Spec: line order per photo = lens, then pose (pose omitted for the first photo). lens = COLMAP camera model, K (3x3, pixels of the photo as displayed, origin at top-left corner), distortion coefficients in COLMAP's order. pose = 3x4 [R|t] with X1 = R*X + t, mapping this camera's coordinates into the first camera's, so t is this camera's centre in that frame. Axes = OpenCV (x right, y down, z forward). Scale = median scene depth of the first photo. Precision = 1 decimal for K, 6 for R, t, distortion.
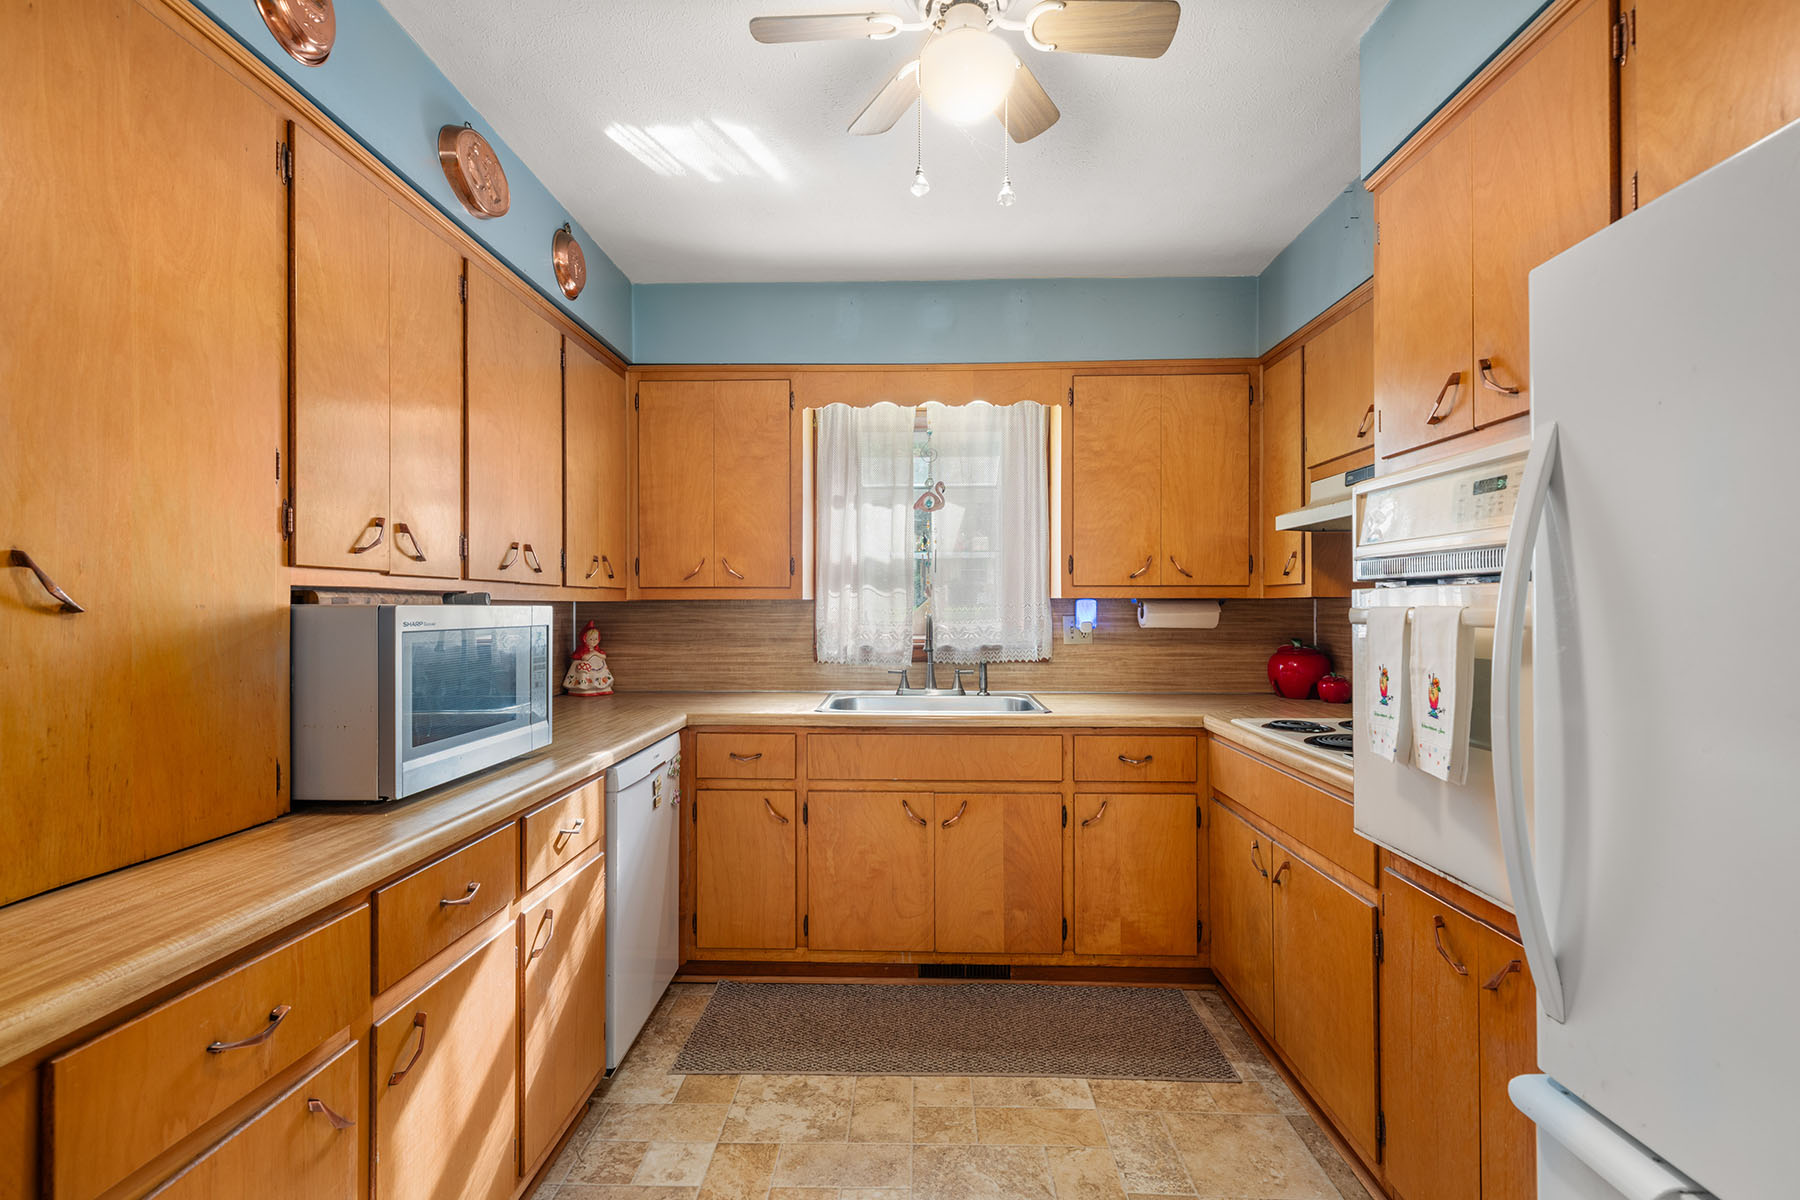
lens RADIAL K [[870.0, 0, 897.1], [0, 870.0, 622.6], [0, 0, 1]] dist [0.001705, 0.000190]
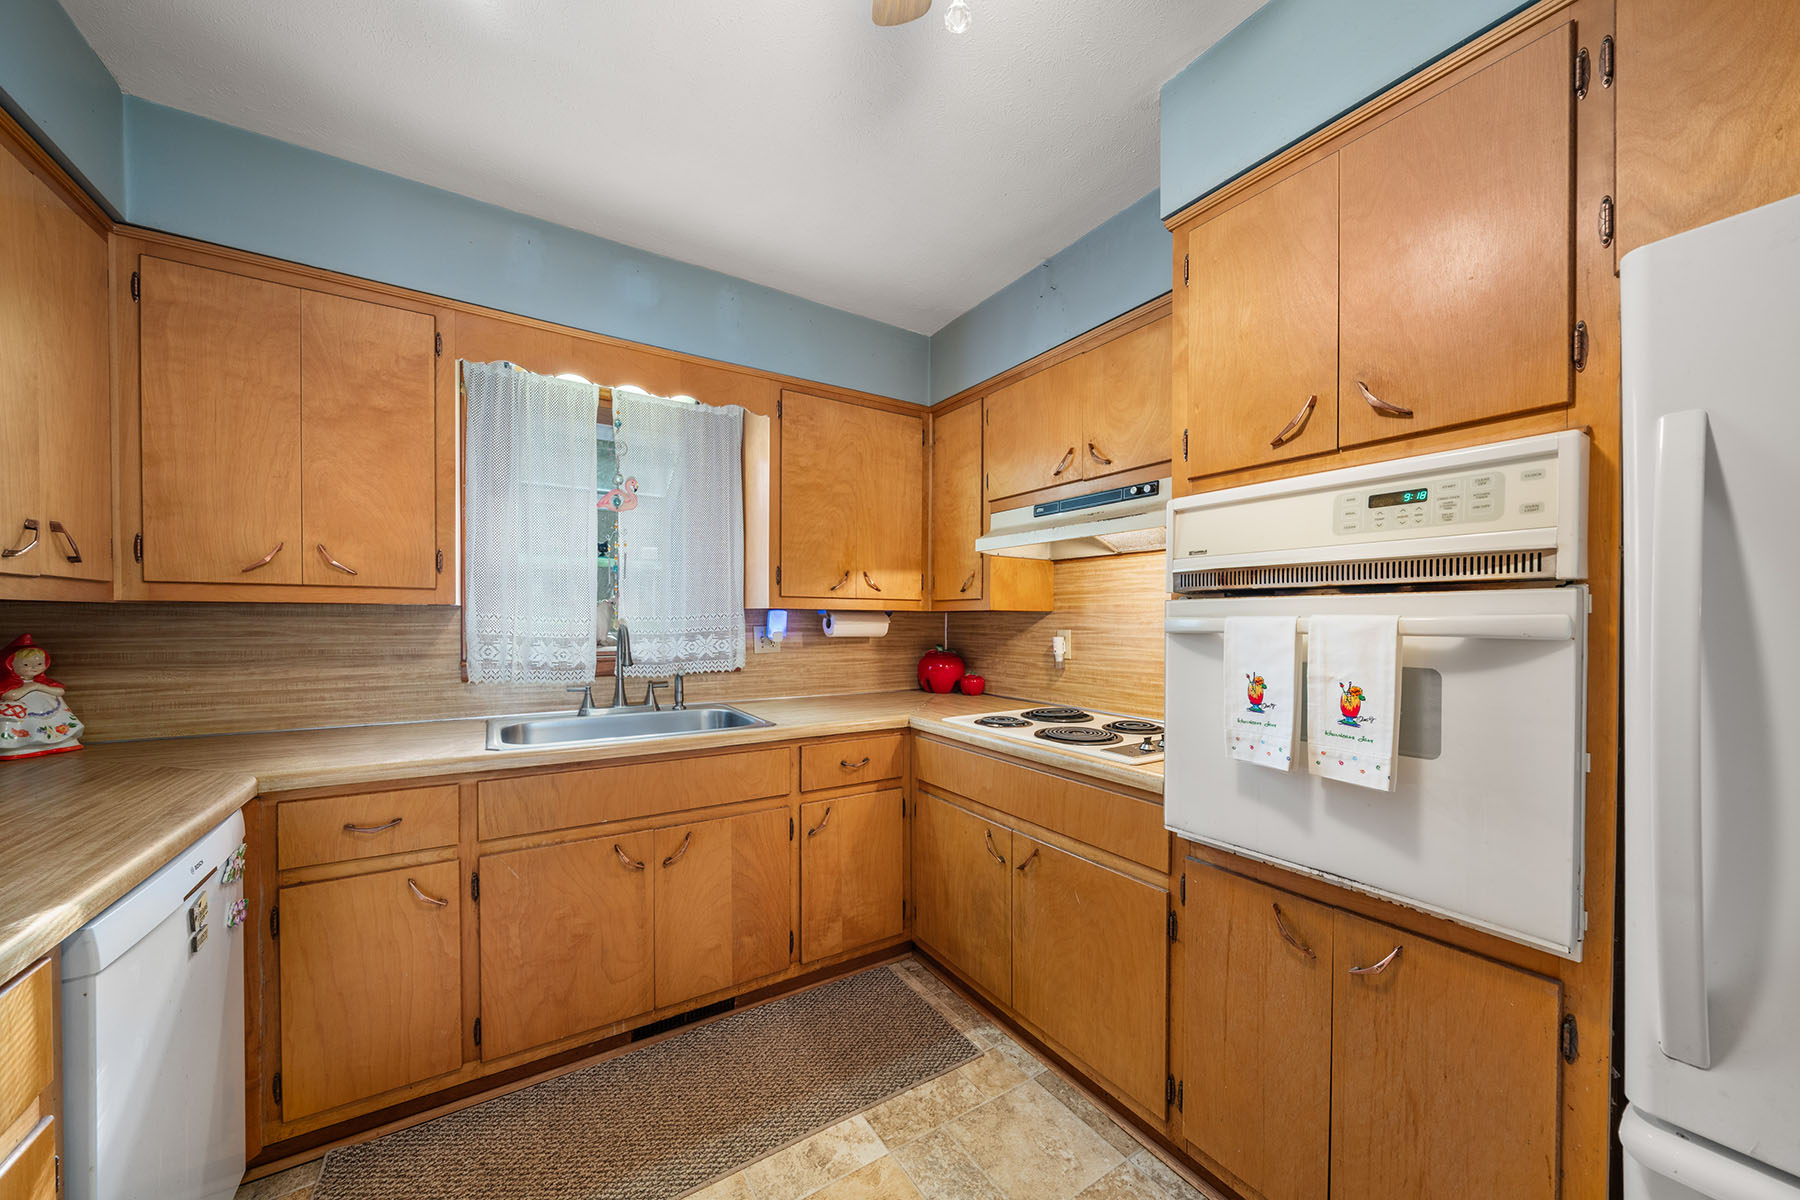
lens RADIAL K [[630.6, 0, 899.1], [0, 630.6, 633.9], [0, 0, 1]] dist [-0.006077, 0.000007]
pose [[0.824155, -0.007287, 0.566317, -0.109793], [0.005102, 0.999972, 0.005442, -0.001854], [-0.566341, -0.001595, 0.824170, 0.341136]]
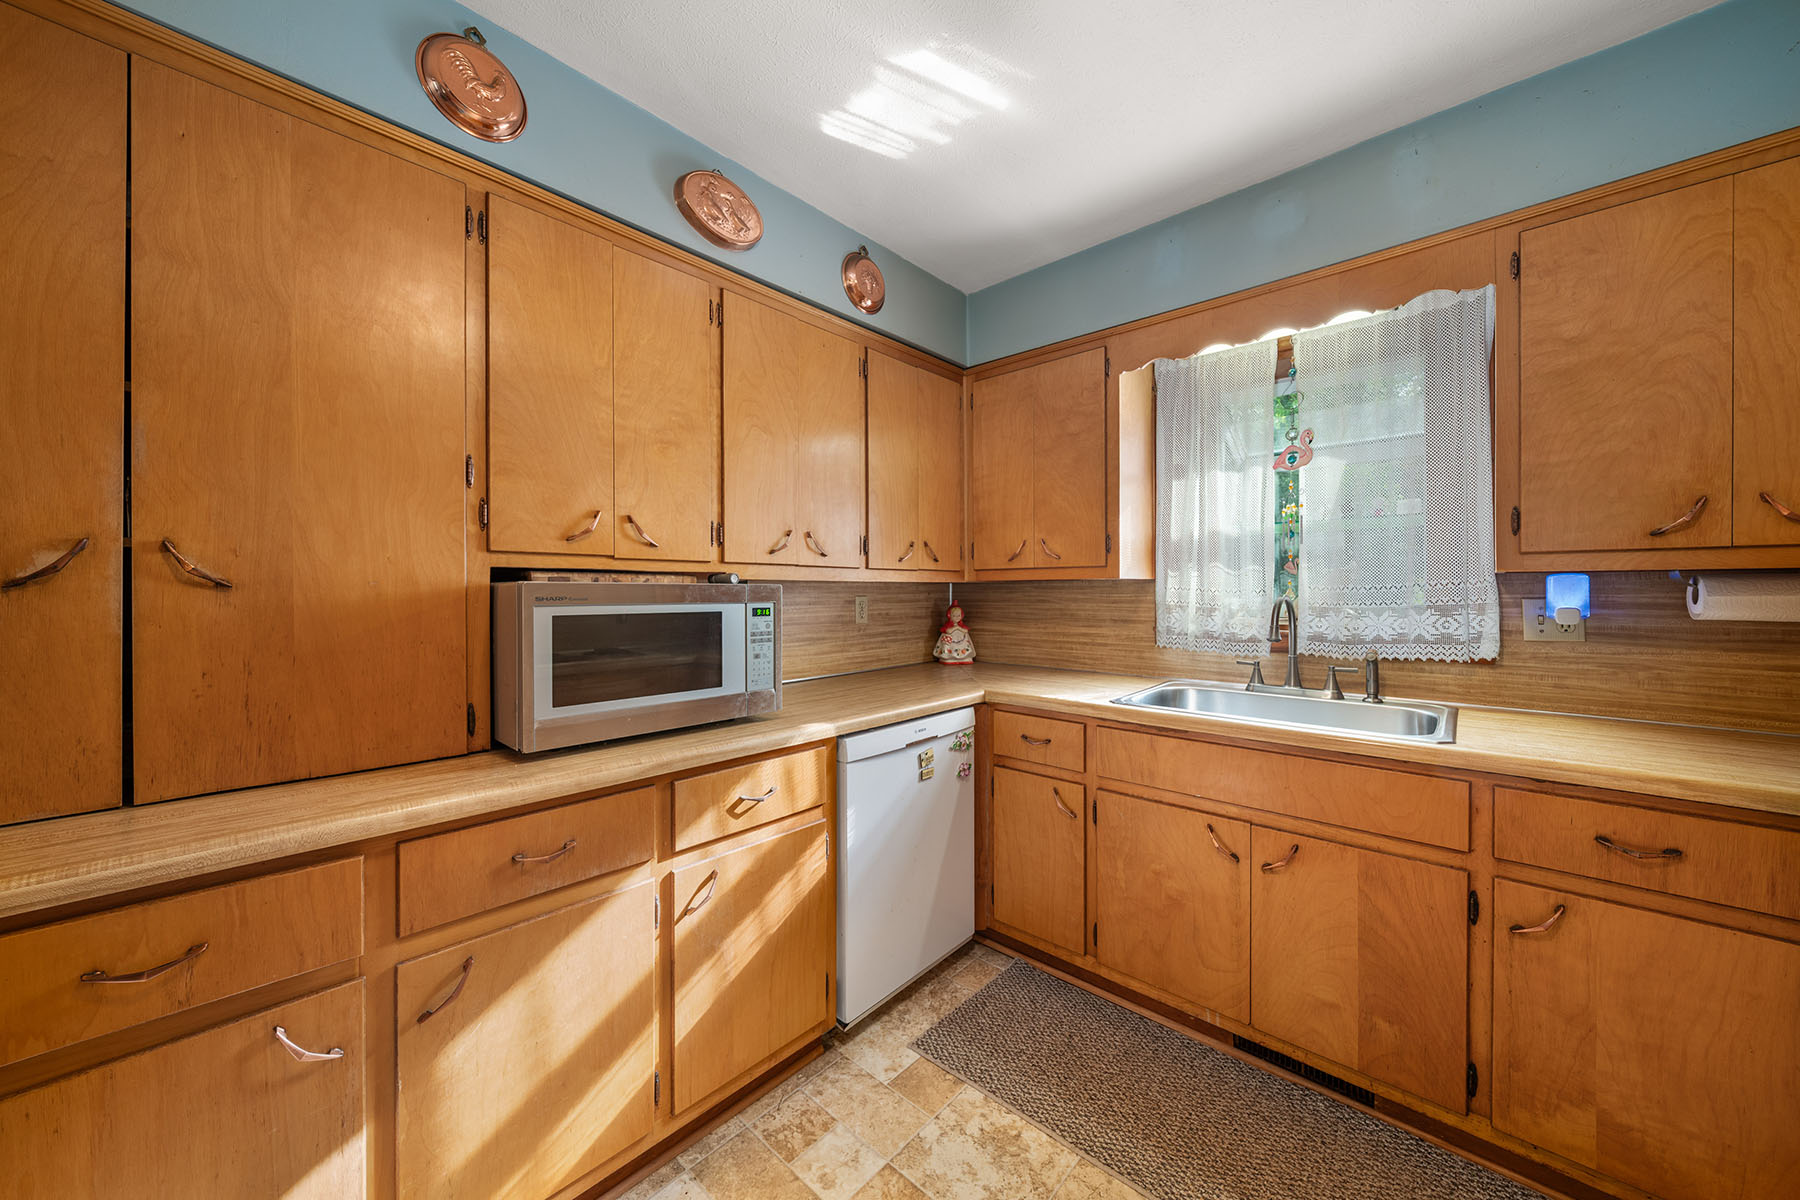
lens RADIAL K [[635.8, 0, 900.0], [0, 635.8, 600.0], [0, 0, 1]] dist [-0.007139, 0.000532]
pose [[0.755467, 0.009242, -0.655121, 0.174907], [-0.011811, 0.999930, 0.000486, -0.001547], [0.655080, 0.007370, 0.755523, 0.361920]]
